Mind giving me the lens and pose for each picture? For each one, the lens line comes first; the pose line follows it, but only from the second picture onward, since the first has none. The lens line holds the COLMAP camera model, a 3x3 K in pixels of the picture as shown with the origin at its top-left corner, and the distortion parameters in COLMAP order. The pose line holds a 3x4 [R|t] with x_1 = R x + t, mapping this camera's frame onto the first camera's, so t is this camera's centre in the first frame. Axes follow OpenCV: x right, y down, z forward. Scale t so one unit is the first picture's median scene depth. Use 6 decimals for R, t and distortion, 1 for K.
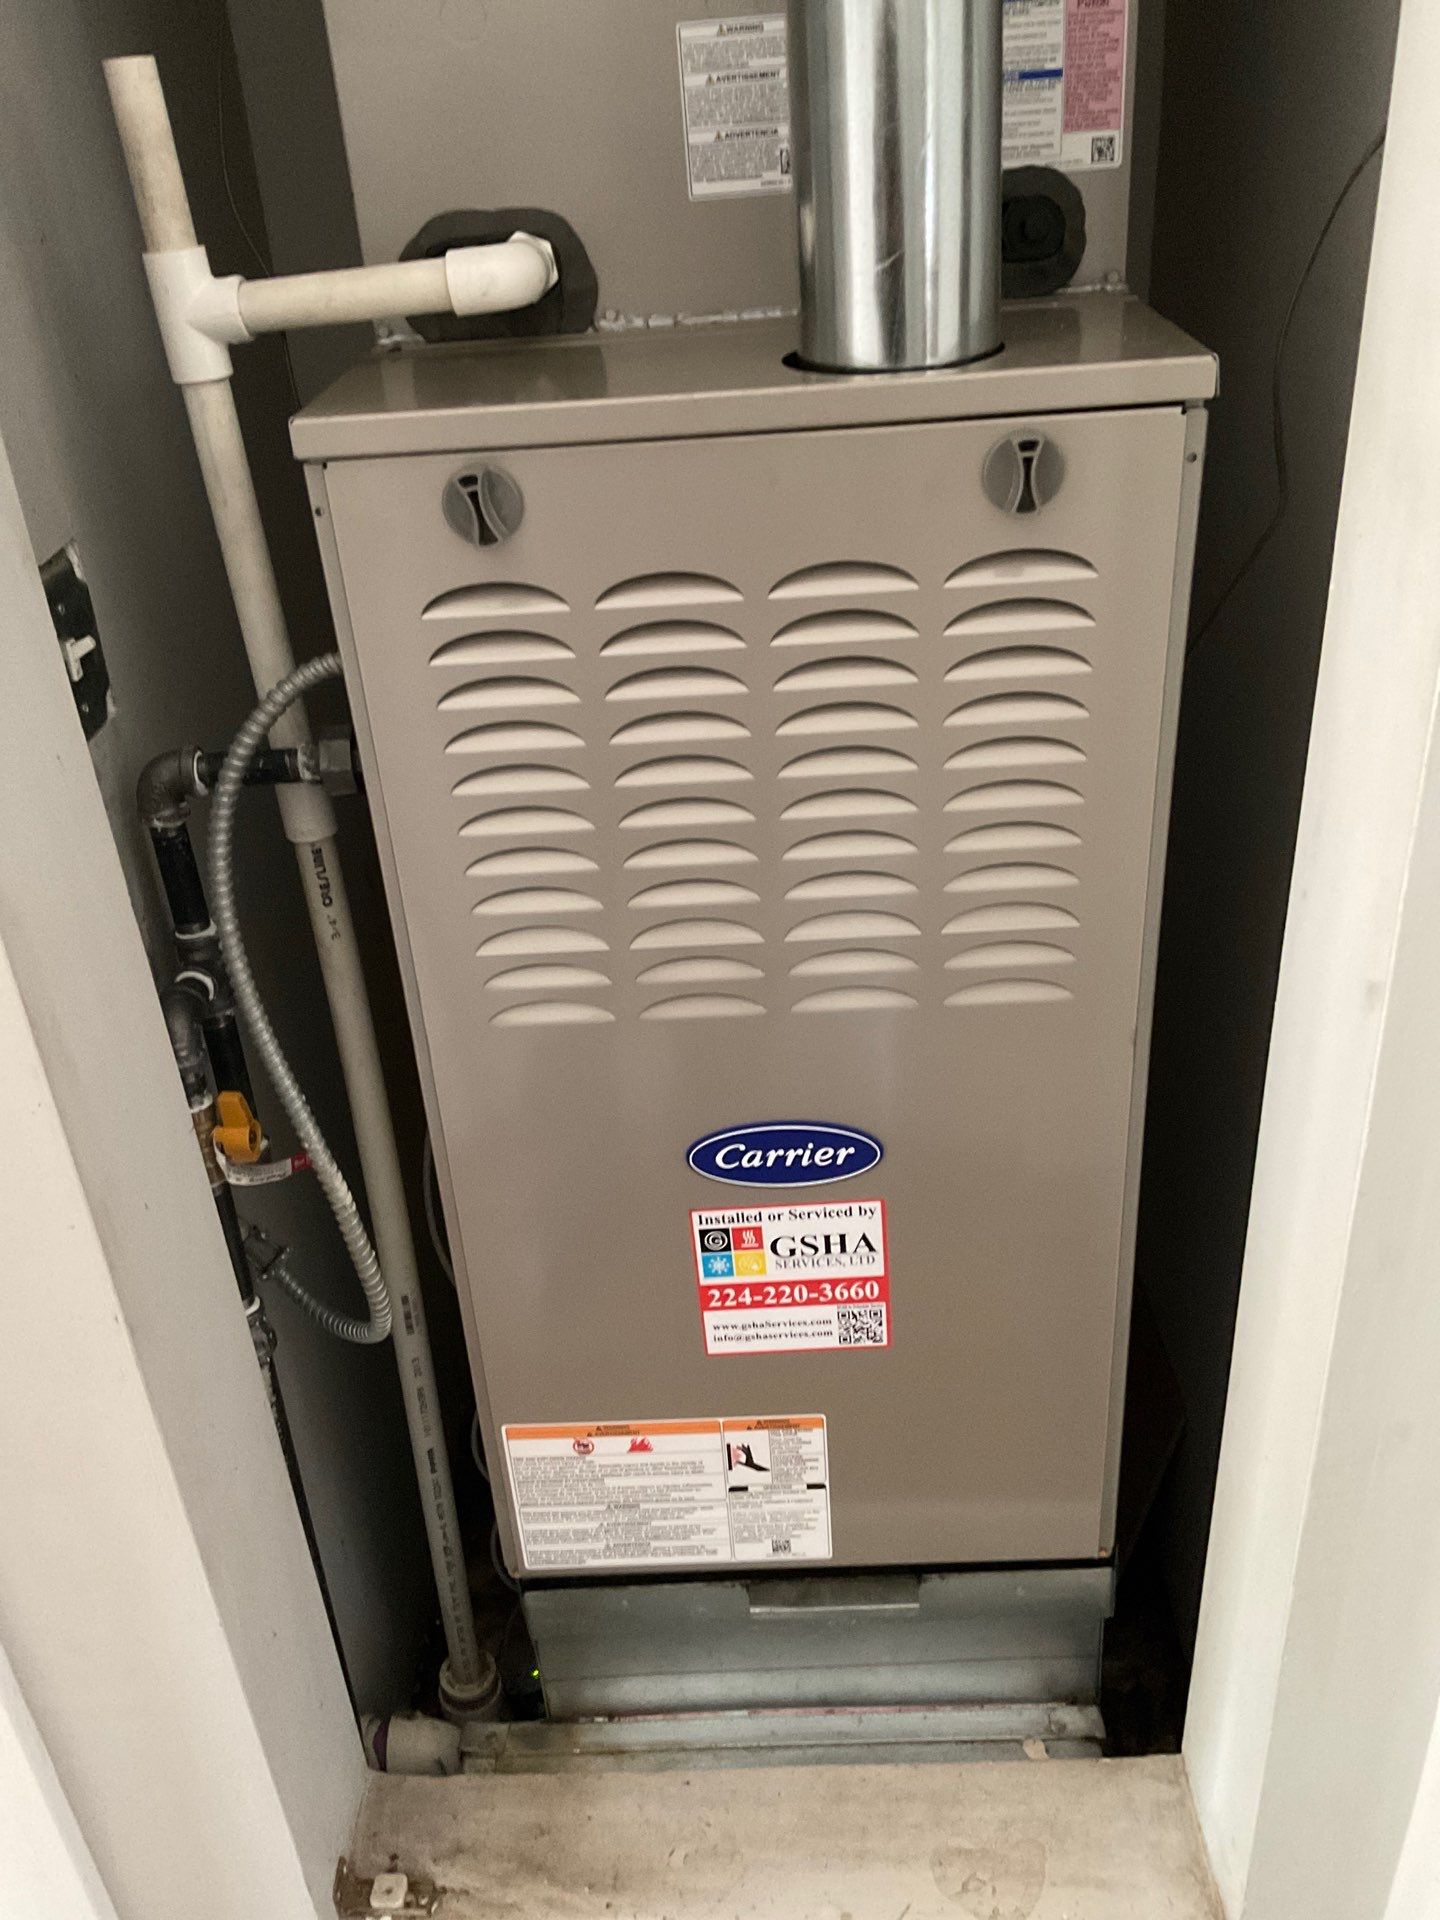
lens RADIAL K [[1612.8, 0, 723.6], [0, 1612.8, 918.5], [0, 0, 1]] dist [0.092395, -0.142623]
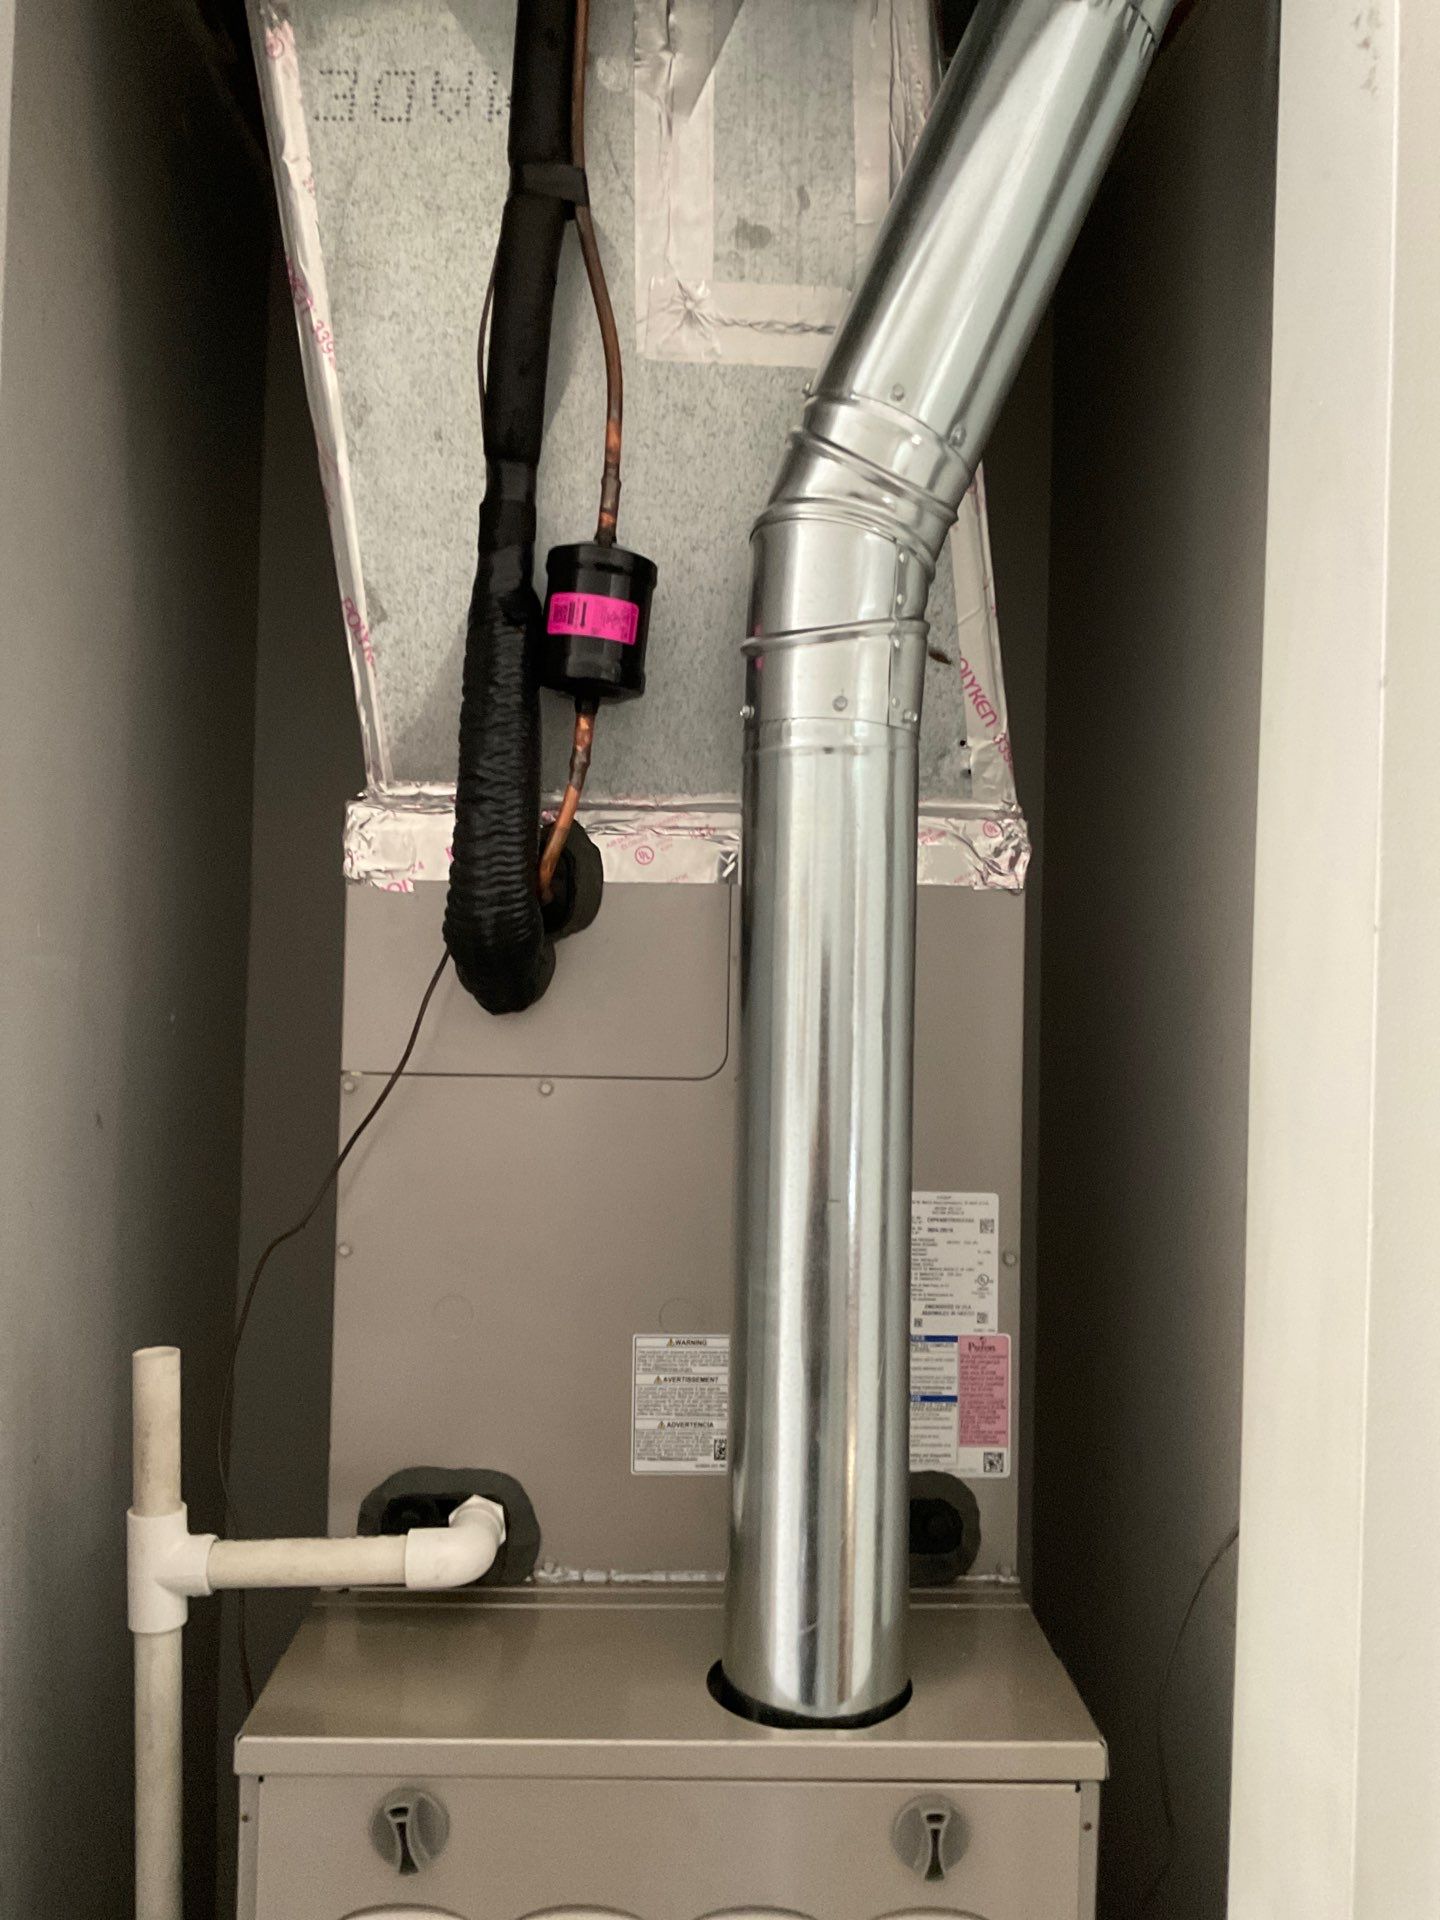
lens RADIAL K [[1612.8, 0, 723.6], [0, 1612.8, 918.5], [0, 0, 1]] dist [0.092395, -0.142623]
pose [[0.995323, 0.085217, 0.045500, -0.042533], [-0.053814, 0.880258, -0.471435, -0.259696], [-0.080225, 0.466781, 0.880727, -0.175601]]
